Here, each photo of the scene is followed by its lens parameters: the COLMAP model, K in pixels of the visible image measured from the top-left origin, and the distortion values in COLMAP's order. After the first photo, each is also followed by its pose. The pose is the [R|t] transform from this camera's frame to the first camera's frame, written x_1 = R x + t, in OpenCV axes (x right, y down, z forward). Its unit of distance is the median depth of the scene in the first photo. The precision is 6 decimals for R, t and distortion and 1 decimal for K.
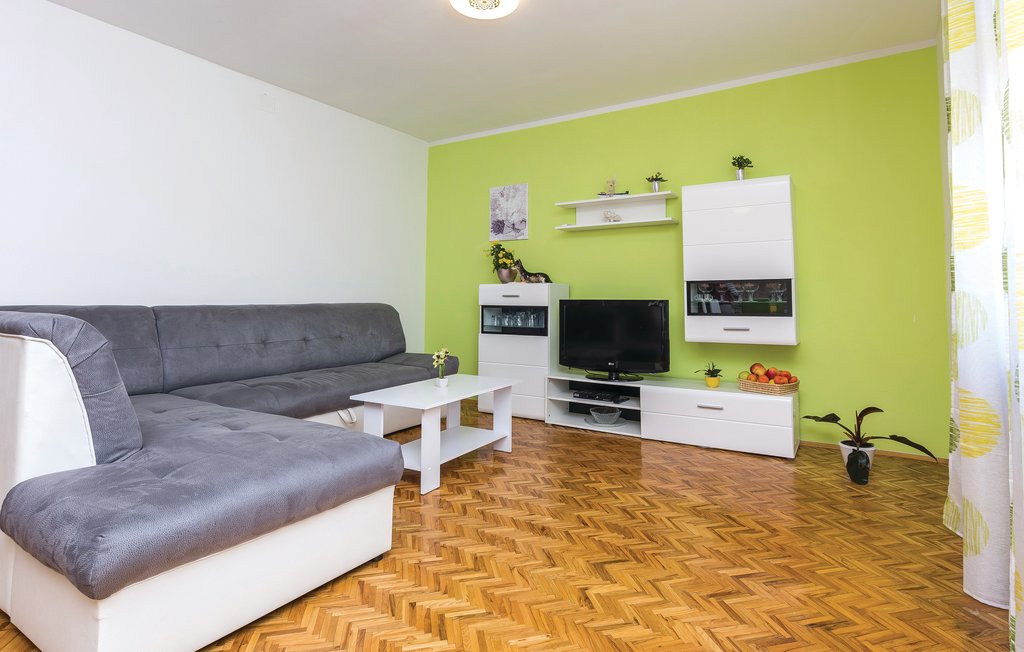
lens RADIAL K [[500.8, 0, 515.1], [0, 500.8, 279.9], [0, 0, 1]] dist [0.000522, -0.000645]
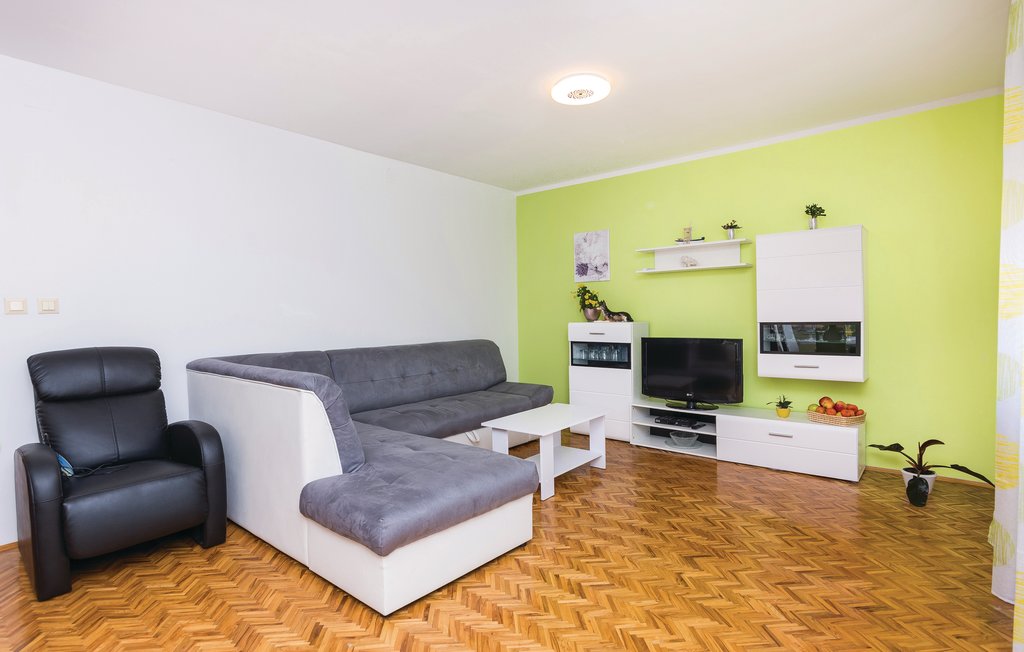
lens RADIAL K [[485.5, 0, 512.0], [0, 485.5, 326.0], [0, 0, 1]] dist [-0.001813, -0.000281]
pose [[0.990322, -0.010089, -0.138423, -0.072144], [0.018452, 0.998072, 0.059264, -0.083126], [0.137558, -0.061244, 0.988598, -0.191338]]
